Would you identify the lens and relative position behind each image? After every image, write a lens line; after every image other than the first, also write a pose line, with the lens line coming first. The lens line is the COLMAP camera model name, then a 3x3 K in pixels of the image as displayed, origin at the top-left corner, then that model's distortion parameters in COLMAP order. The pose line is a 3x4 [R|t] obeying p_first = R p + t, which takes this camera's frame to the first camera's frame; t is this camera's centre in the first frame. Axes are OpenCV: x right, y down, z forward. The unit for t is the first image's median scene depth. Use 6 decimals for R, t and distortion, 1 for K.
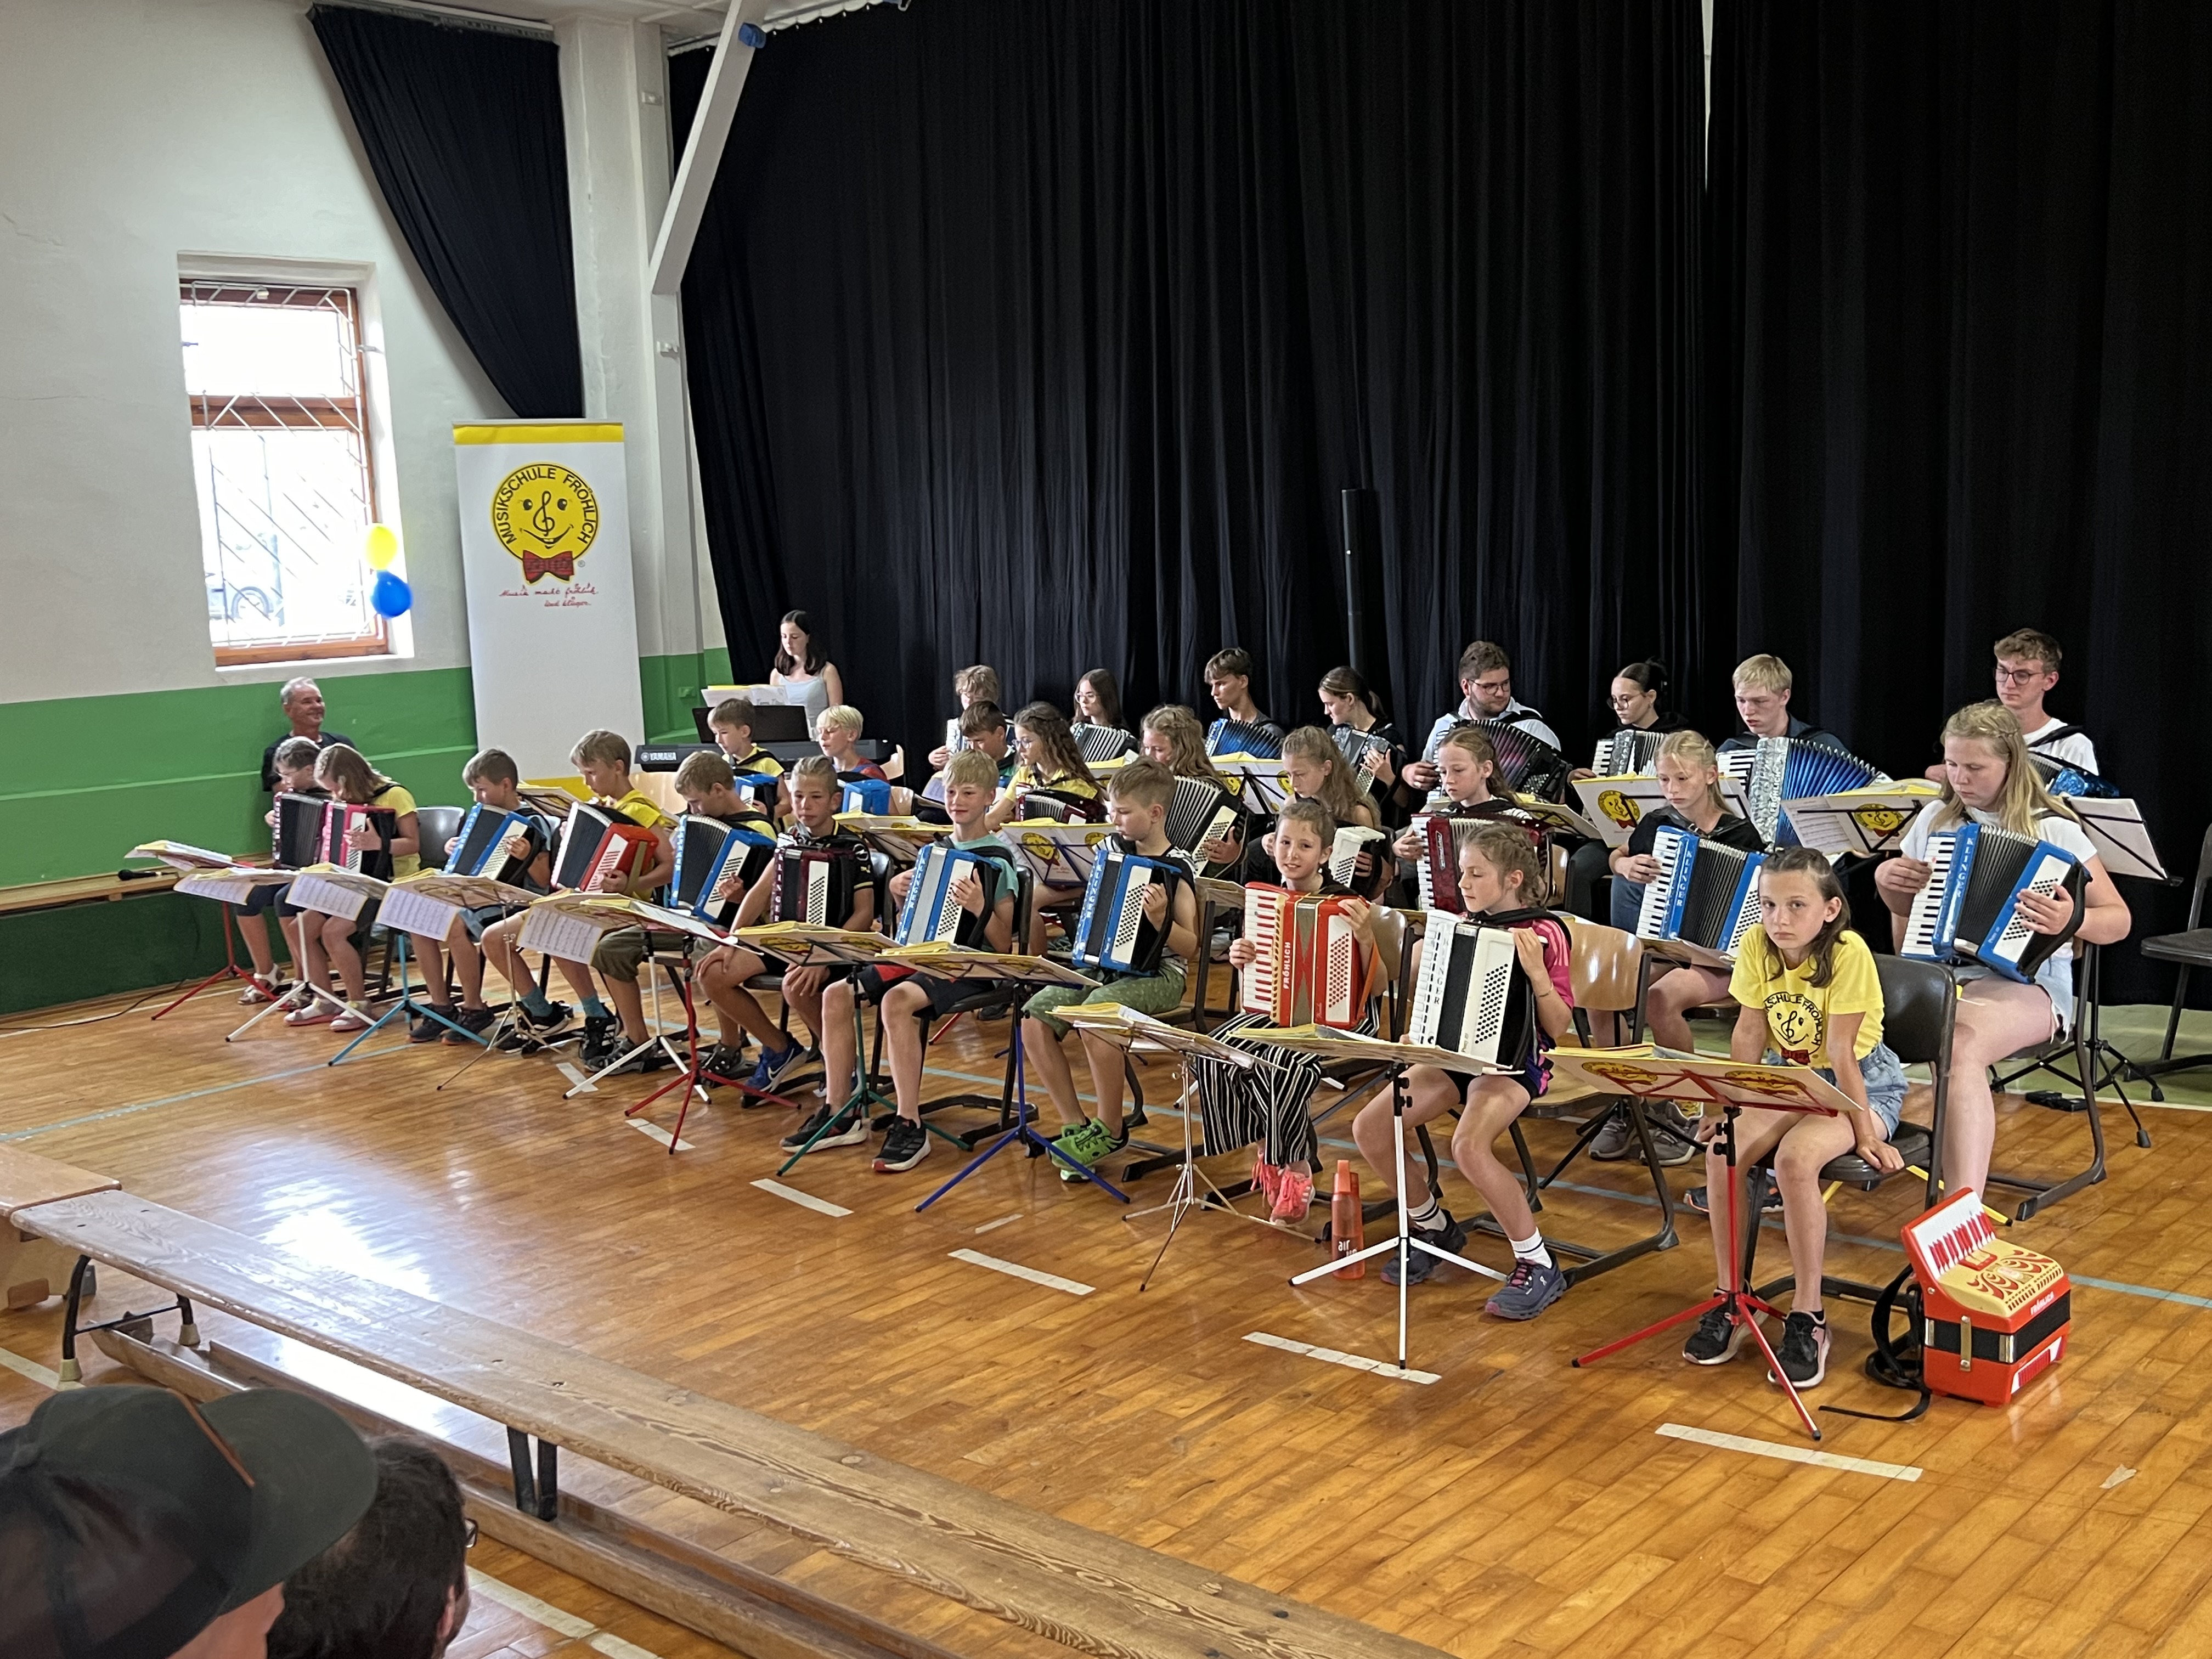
lens RADIAL K [[2191.9, 0, 1106.0], [0, 2191.9, 829.5], [0, 0, 1]] dist [0.011543, 0.017402]
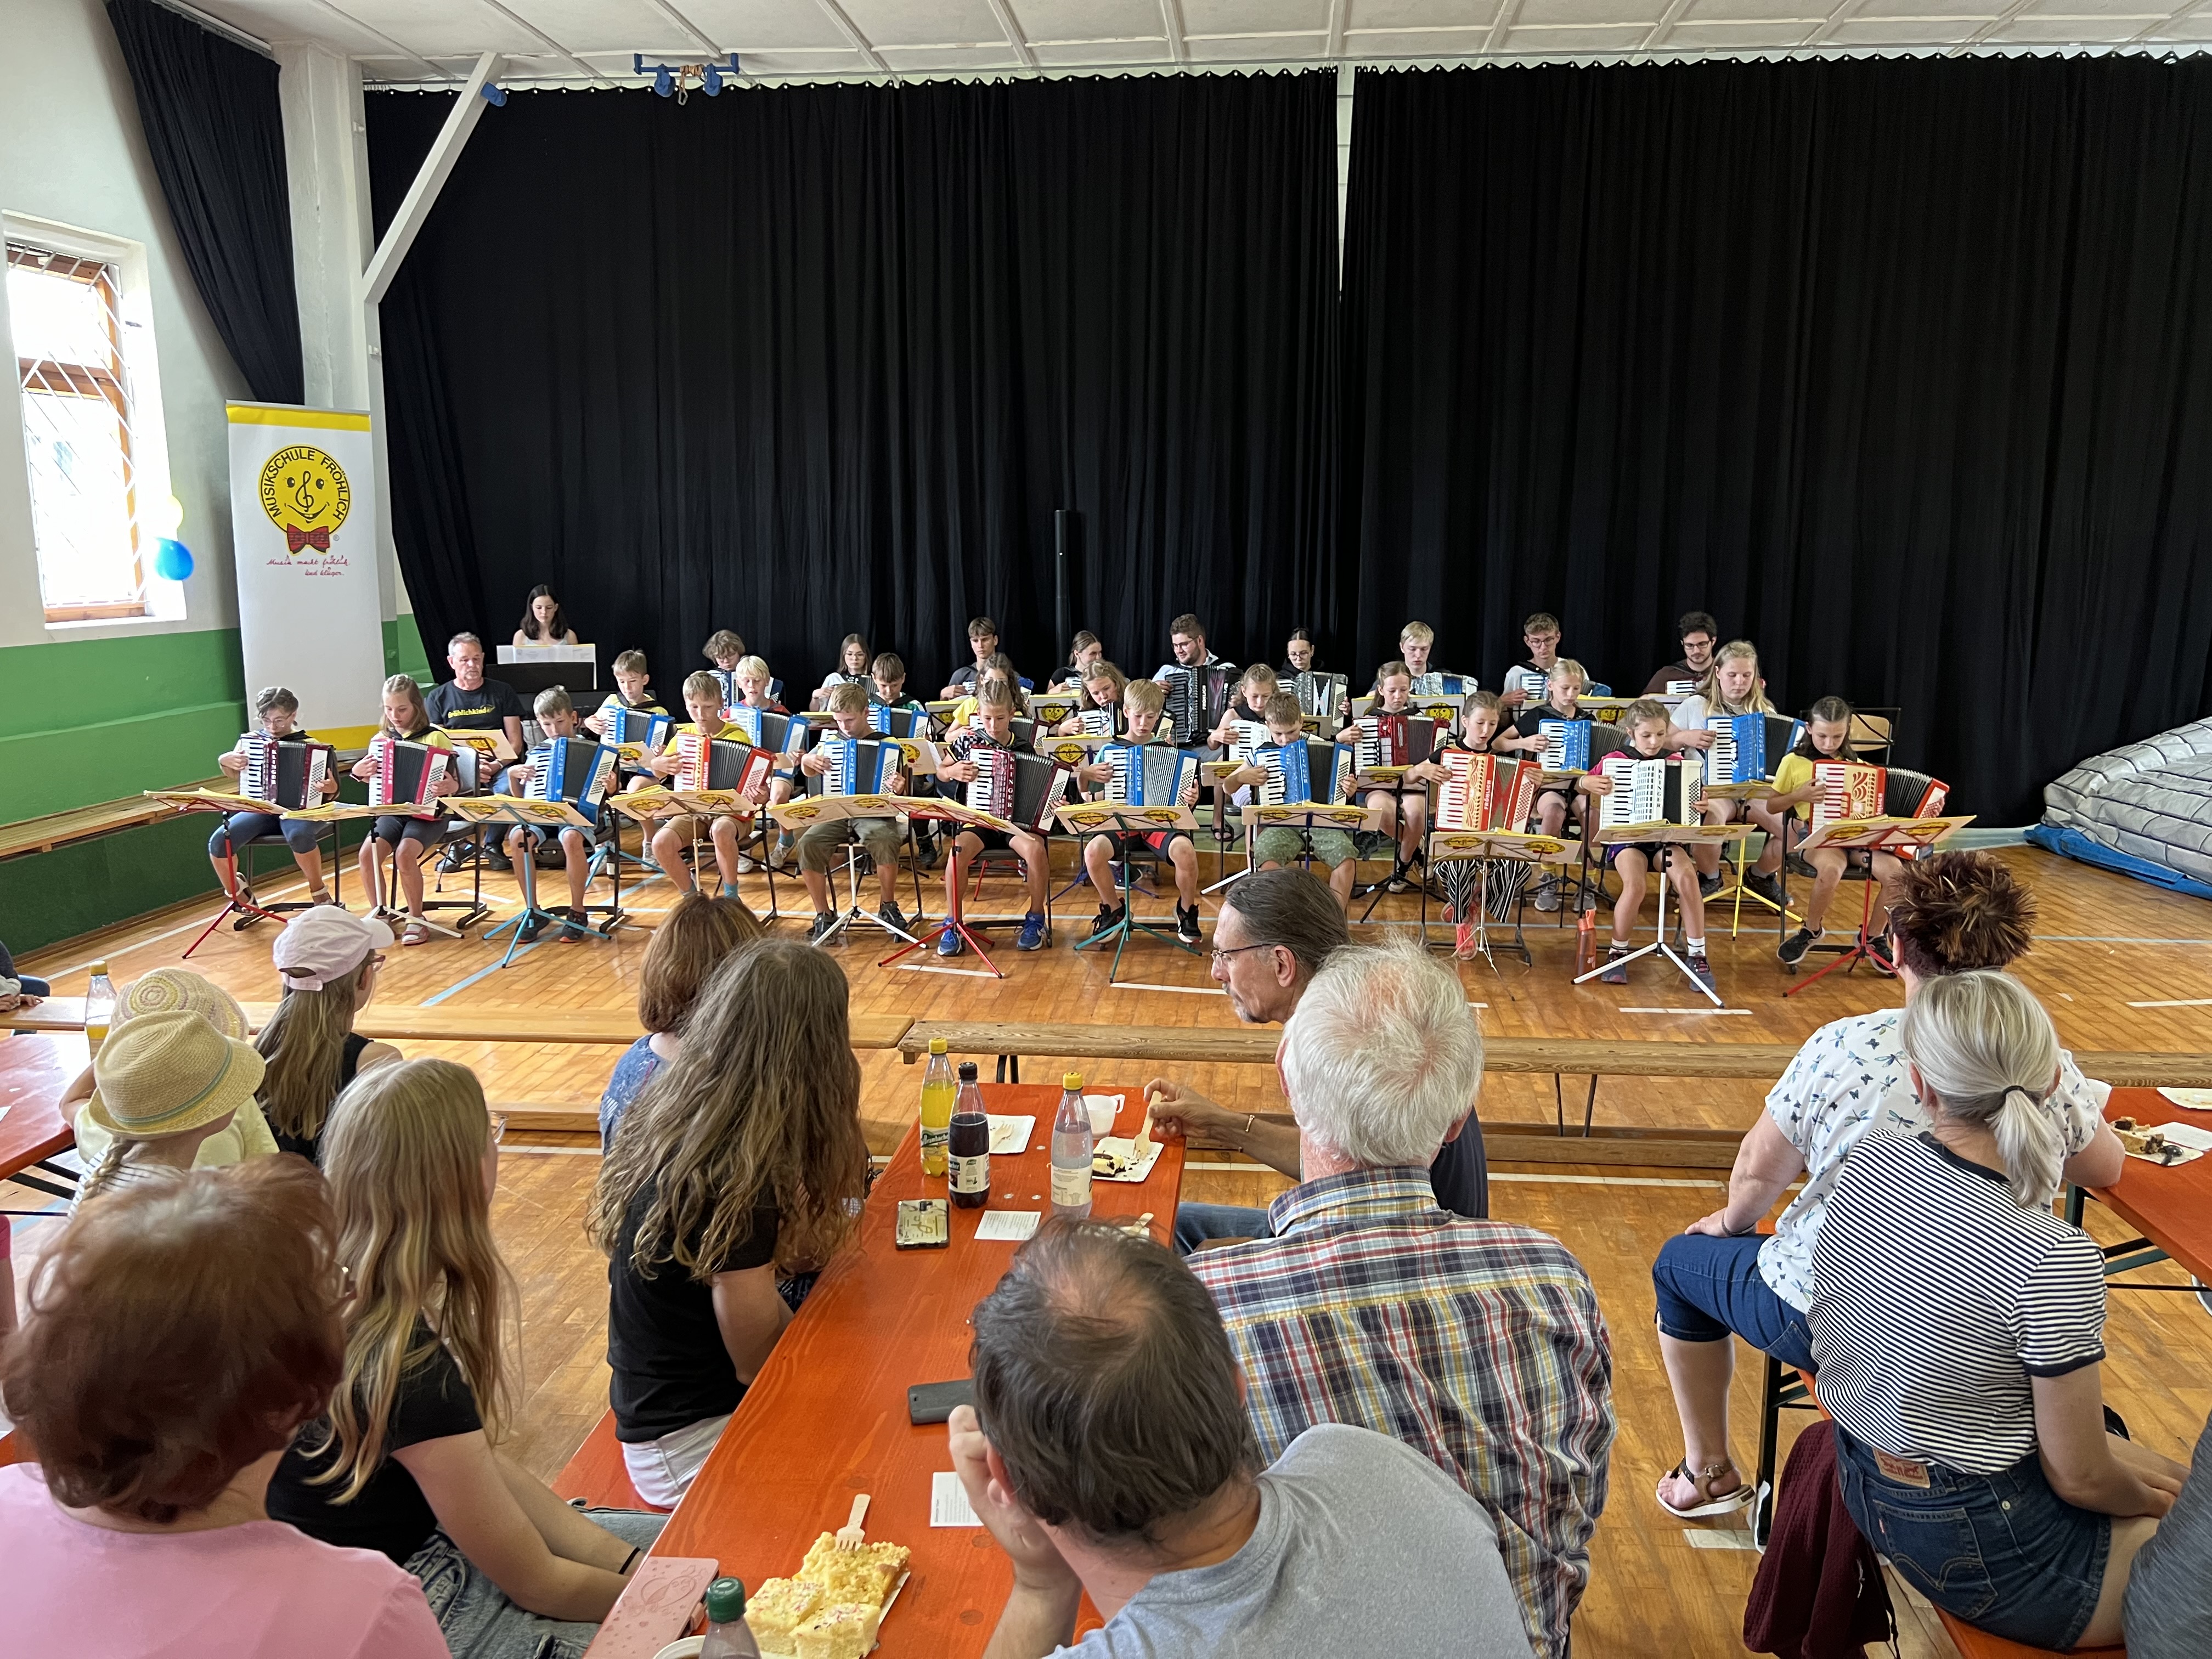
lens RADIAL K [[1673.8, 0, 1106.0], [0, 1673.8, 829.5], [0, 0, 1]] dist [0.039843, -0.038332]
pose [[0.821139, -0.057854, 0.567789, -0.419117], [0.040188, 0.998241, 0.043593, 0.006649], [-0.569312, -0.012978, 0.822019, 0.061430]]
